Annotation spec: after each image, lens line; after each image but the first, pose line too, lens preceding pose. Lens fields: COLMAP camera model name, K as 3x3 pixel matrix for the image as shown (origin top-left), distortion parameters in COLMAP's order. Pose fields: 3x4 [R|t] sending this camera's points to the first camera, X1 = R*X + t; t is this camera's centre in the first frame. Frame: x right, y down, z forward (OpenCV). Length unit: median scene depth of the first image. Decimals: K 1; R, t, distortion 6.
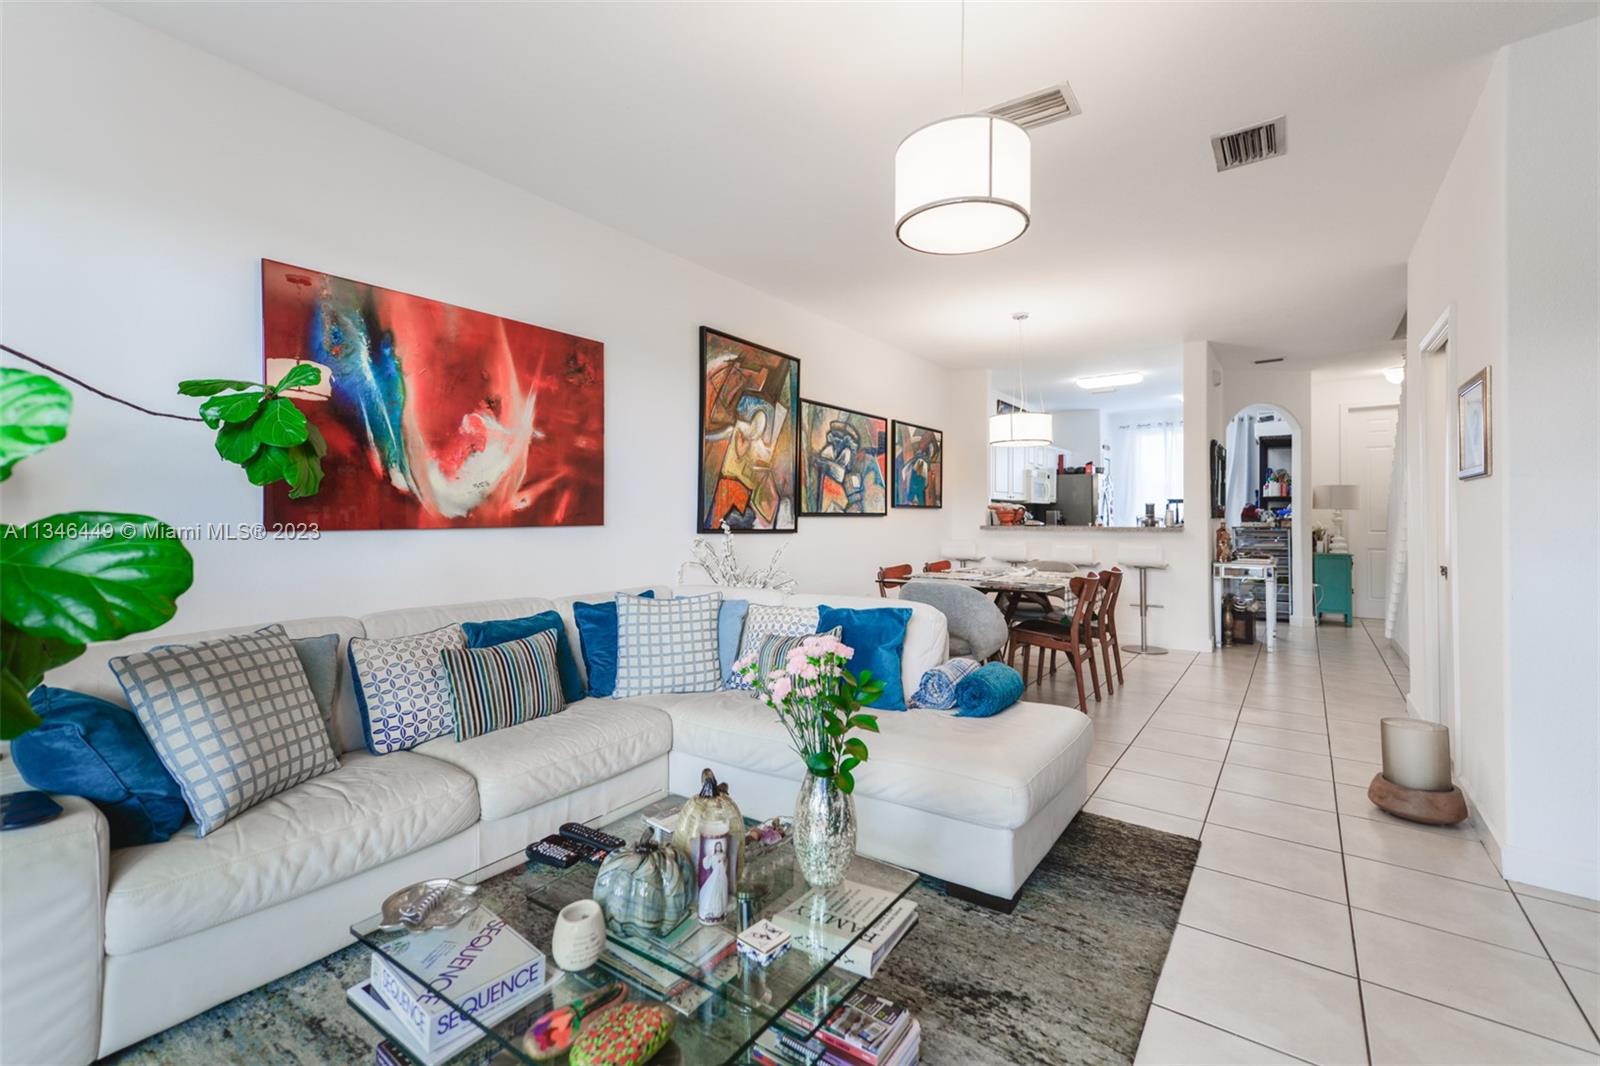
lens RADIAL K [[711.6, 0, 798.3], [0, 711.6, 511.1], [0, 0, 1]] dist [0.025516, 0.000191]
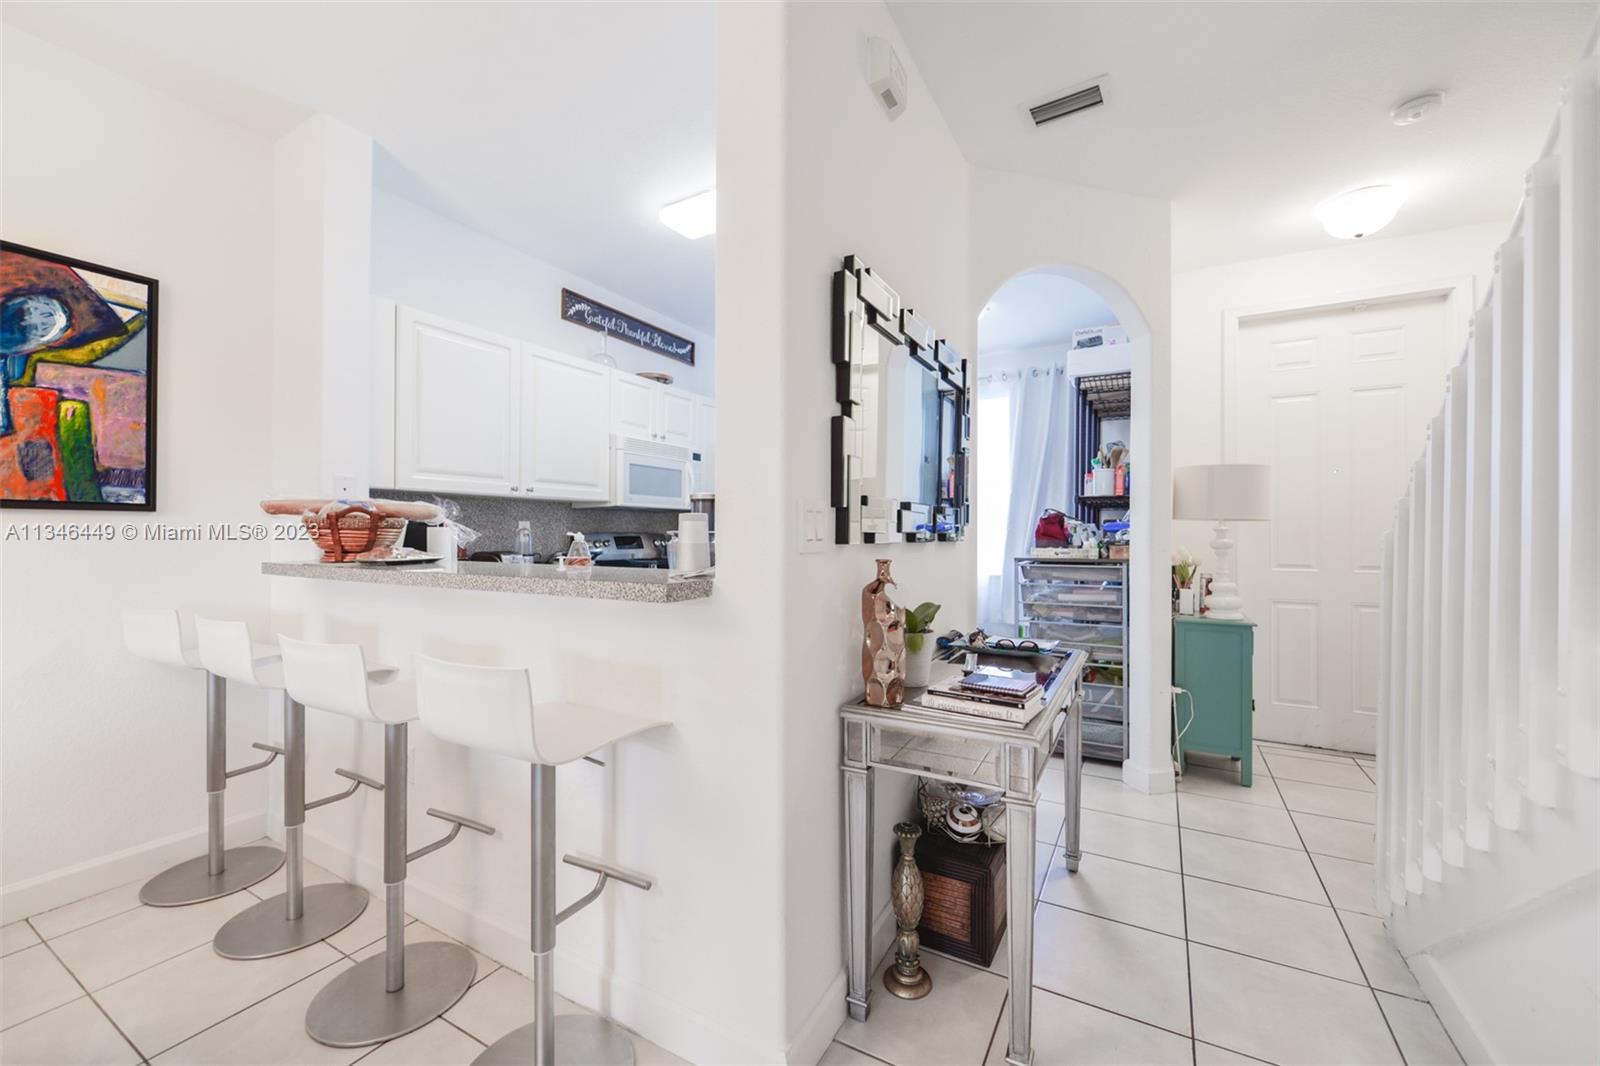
lens RADIAL K [[630.8, 0, 800.0], [0, 630.8, 533.0], [0, 0, 1]] dist [0.000610, -0.000288]
pose [[0.995555, 0.003391, 0.094121, 0.656939], [-0.004225, 0.999954, 0.008659, 0.004211], [-0.094088, -0.009018, 0.995523, 0.930464]]
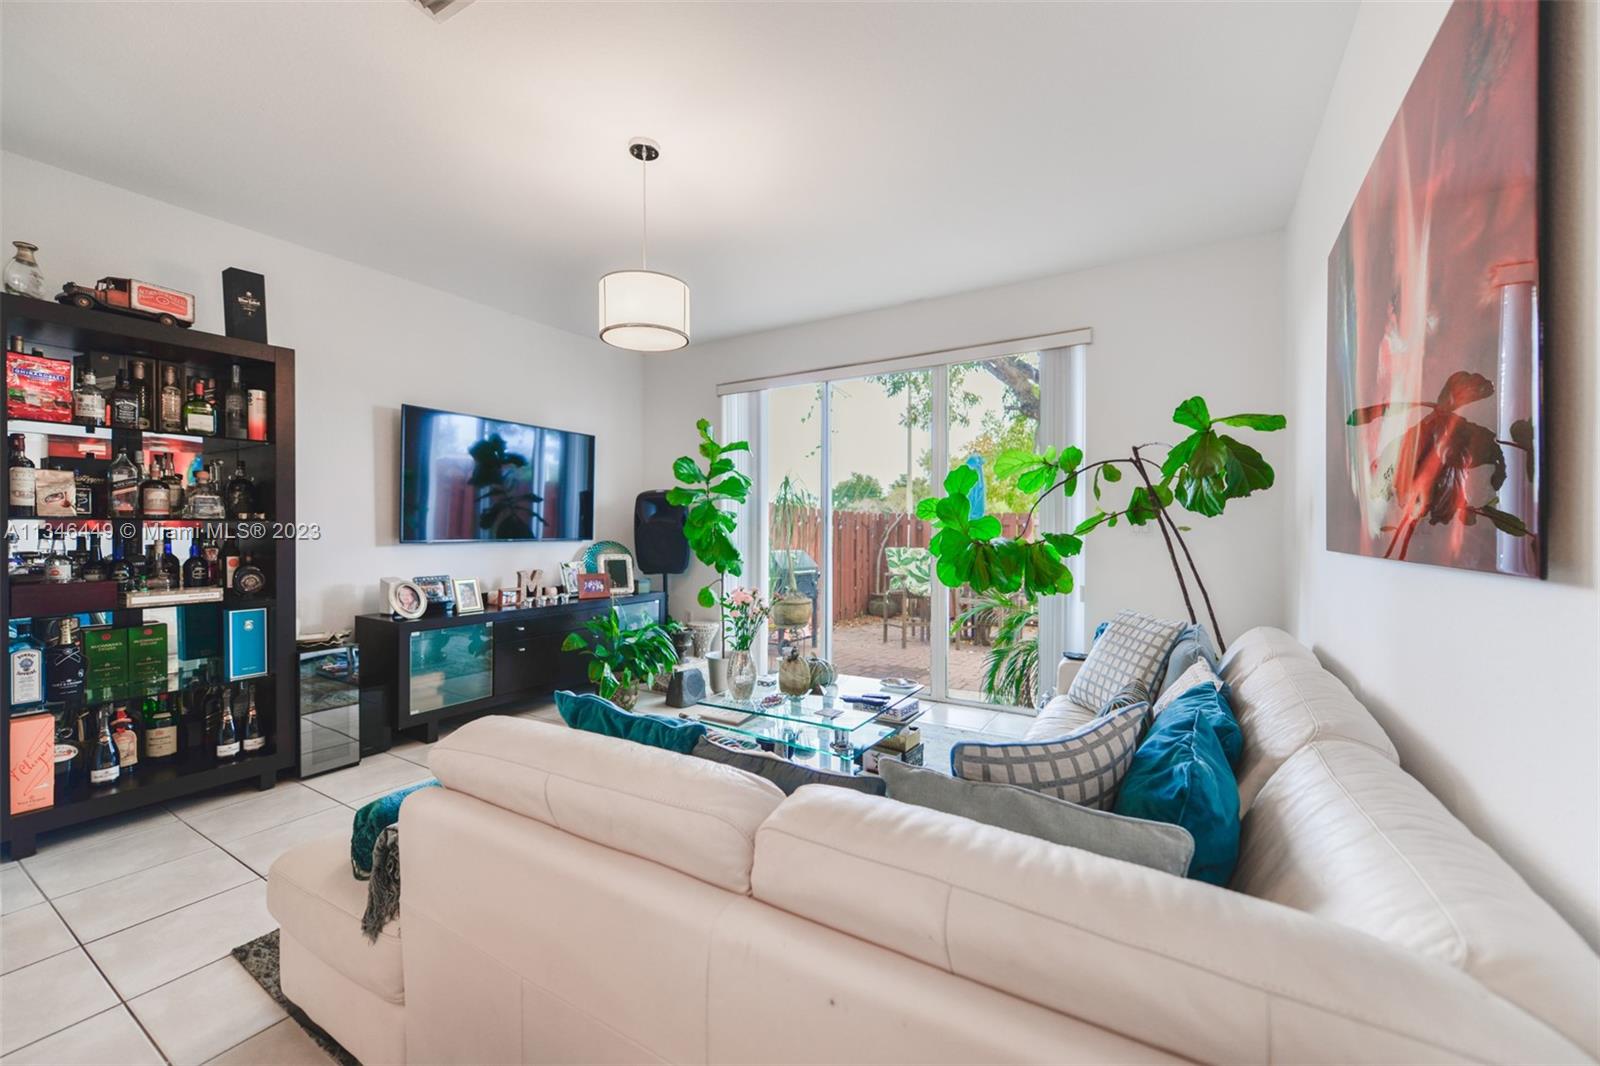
lens RADIAL K [[625.5, 0, 800.0], [0, 625.5, 533.0], [0, 0, 1]] dist [0.015753, -0.003296]
pose [[-0.998409, -0.002847, -0.056322, -0.008135], [-0.002952, 0.999994, 0.001781, 0.003637], [0.056317, 0.001945, -0.998411, 0.853956]]
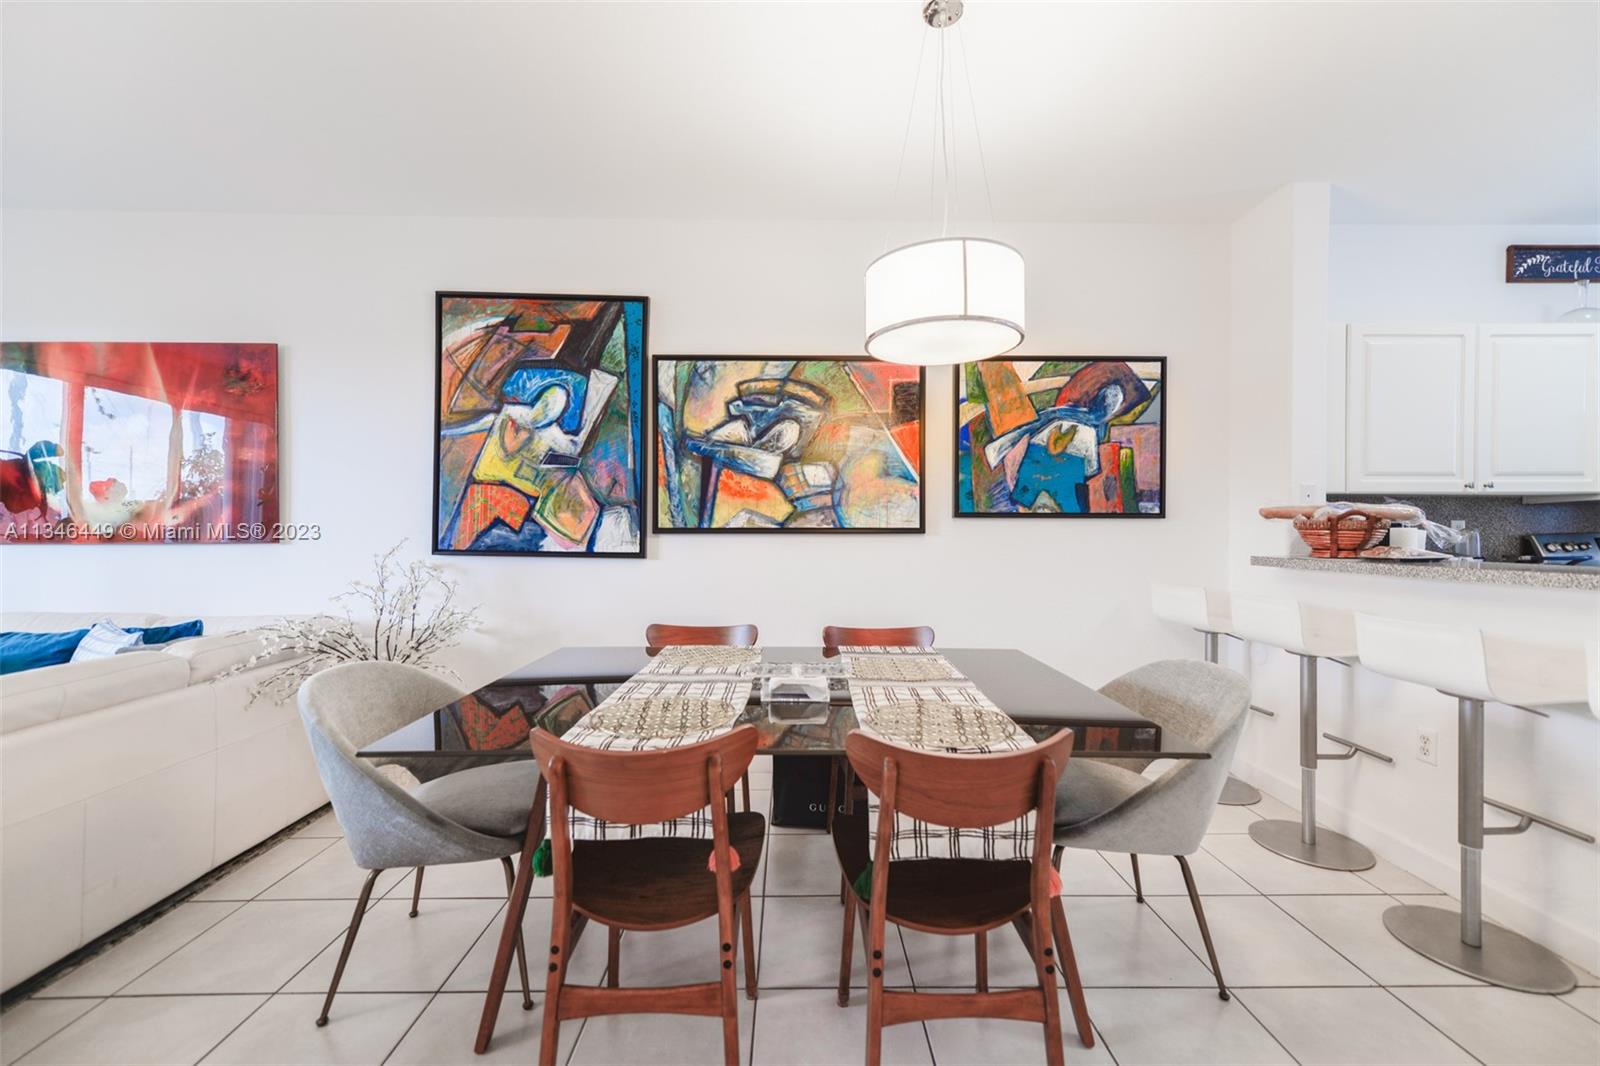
lens RADIAL K [[625.5, 0, 800.0], [0, 625.5, 533.0], [0, 0, 1]] dist [0.015753, -0.003296]
pose [[0.587566, 0.002435, -0.809172, 0.553242], [0.004866, 0.999967, 0.006542, 0.003741], [0.809161, -0.007781, 0.587535, 0.758537]]
